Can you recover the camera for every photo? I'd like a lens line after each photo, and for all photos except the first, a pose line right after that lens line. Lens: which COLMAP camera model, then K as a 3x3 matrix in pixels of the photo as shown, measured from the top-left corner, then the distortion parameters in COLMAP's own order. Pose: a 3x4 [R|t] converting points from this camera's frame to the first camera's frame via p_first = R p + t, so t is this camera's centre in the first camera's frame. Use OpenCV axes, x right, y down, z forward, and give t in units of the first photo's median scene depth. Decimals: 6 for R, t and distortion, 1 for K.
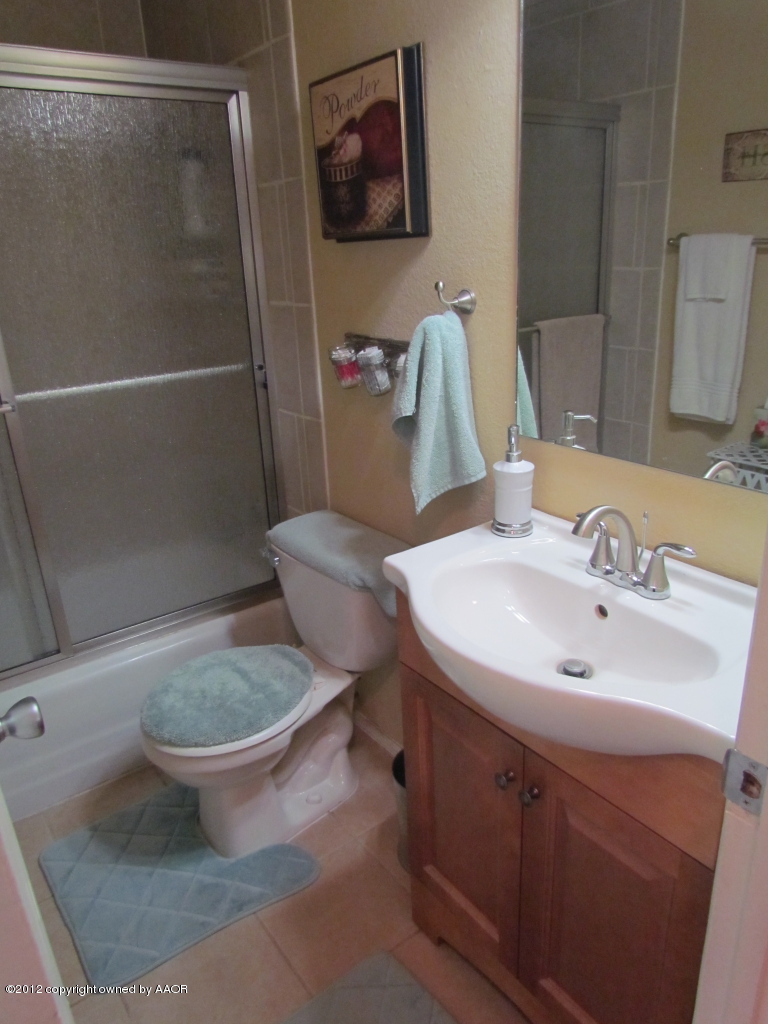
lens RADIAL K [[726.2, 0, 390.1], [0, 726.2, 515.6], [0, 0, 1]] dist [-0.035852, 0.010642]
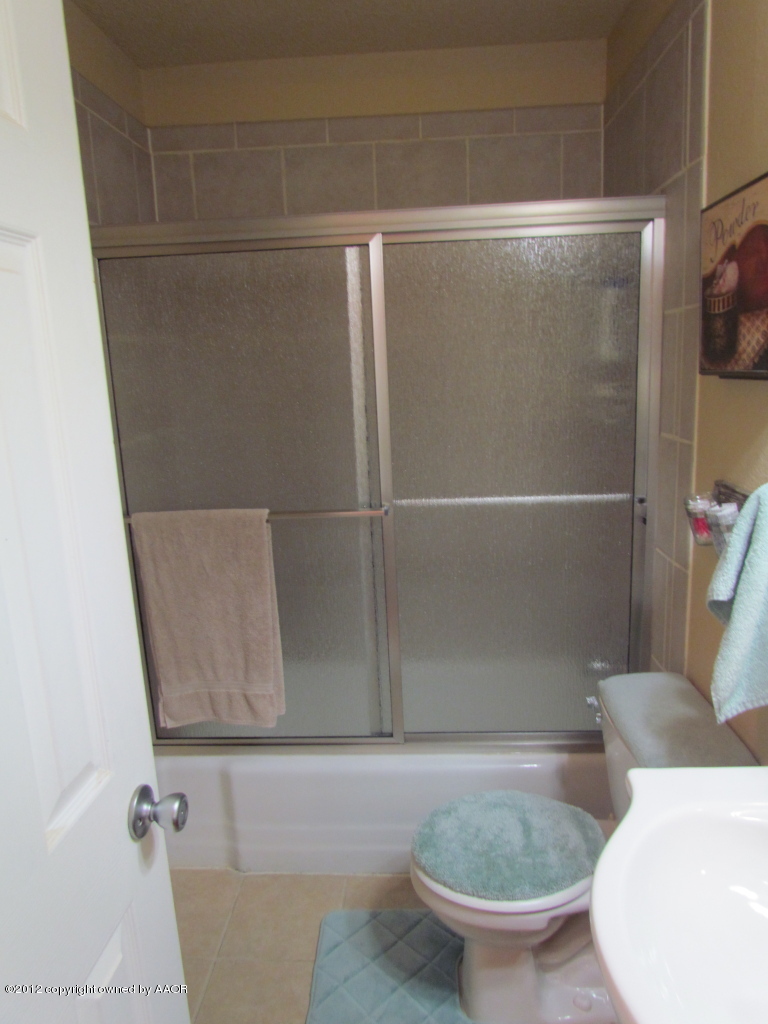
lens RADIAL K [[726.2, 0, 385.8], [0, 726.2, 513.1], [0, 0, 1]] dist [-0.035852, 0.010642]
pose [[0.762742, 0.140741, -0.631203, 0.191095], [-0.218316, 0.974771, -0.046465, -0.093769], [0.608739, 0.173243, 0.774225, 0.117177]]
